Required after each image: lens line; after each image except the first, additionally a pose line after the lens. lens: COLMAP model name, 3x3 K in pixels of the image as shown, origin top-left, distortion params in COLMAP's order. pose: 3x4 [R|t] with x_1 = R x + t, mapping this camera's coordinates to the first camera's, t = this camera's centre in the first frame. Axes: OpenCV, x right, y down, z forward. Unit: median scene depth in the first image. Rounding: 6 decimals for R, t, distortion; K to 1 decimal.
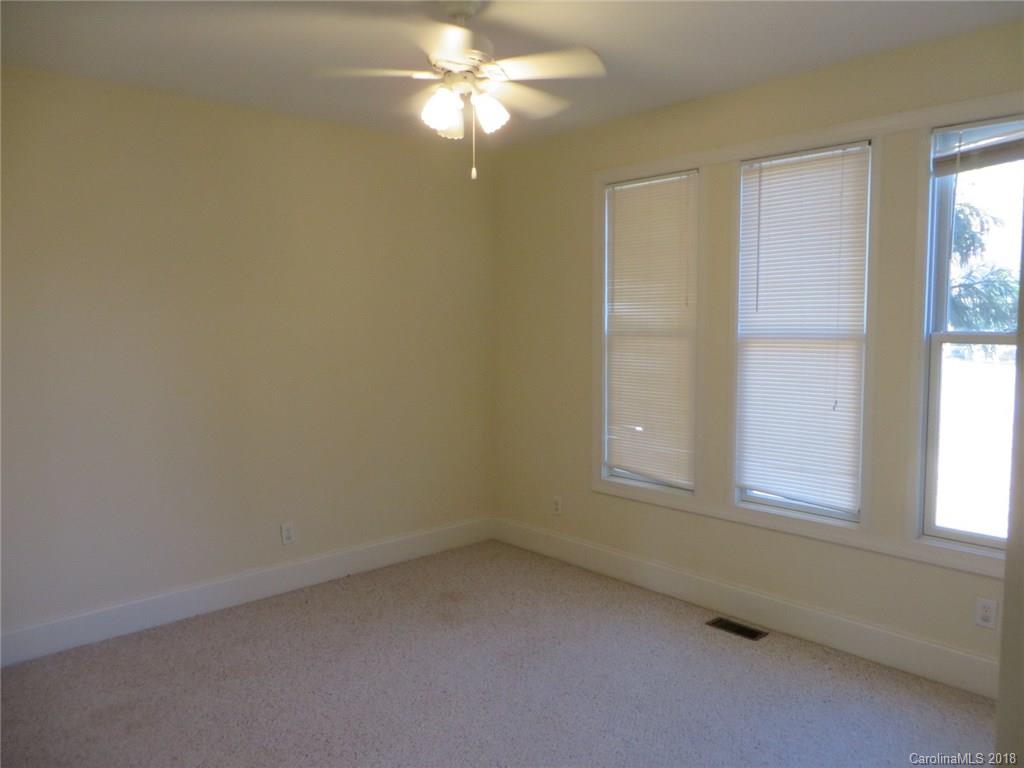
lens RADIAL K [[768.7, 0, 514.2], [0, 768.7, 380.1], [0, 0, 1]] dist [-0.011231, -0.007190]
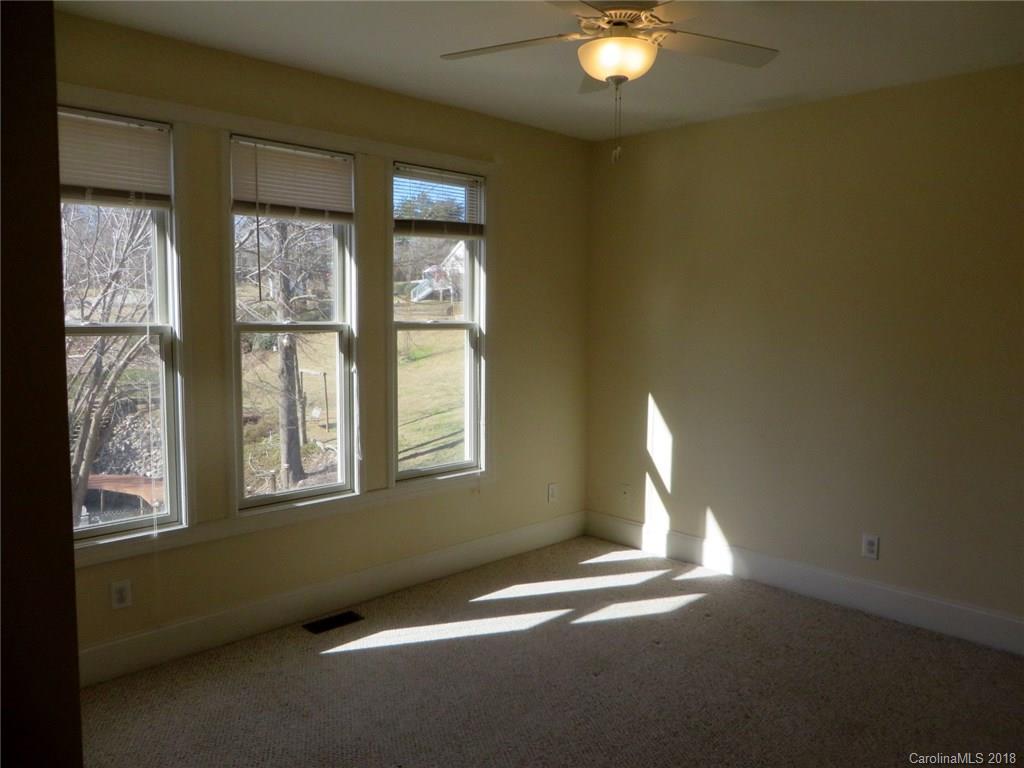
lens RADIAL K [[768.7, 0, 513.9], [0, 768.7, 387.5], [0, 0, 1]] dist [-0.011231, -0.007190]
pose [[-0.052258, -0.096461, 0.993964, -0.654585], [0.070809, 0.992461, 0.100038, -0.059063], [-0.996120, 0.075609, -0.045034, 0.751856]]
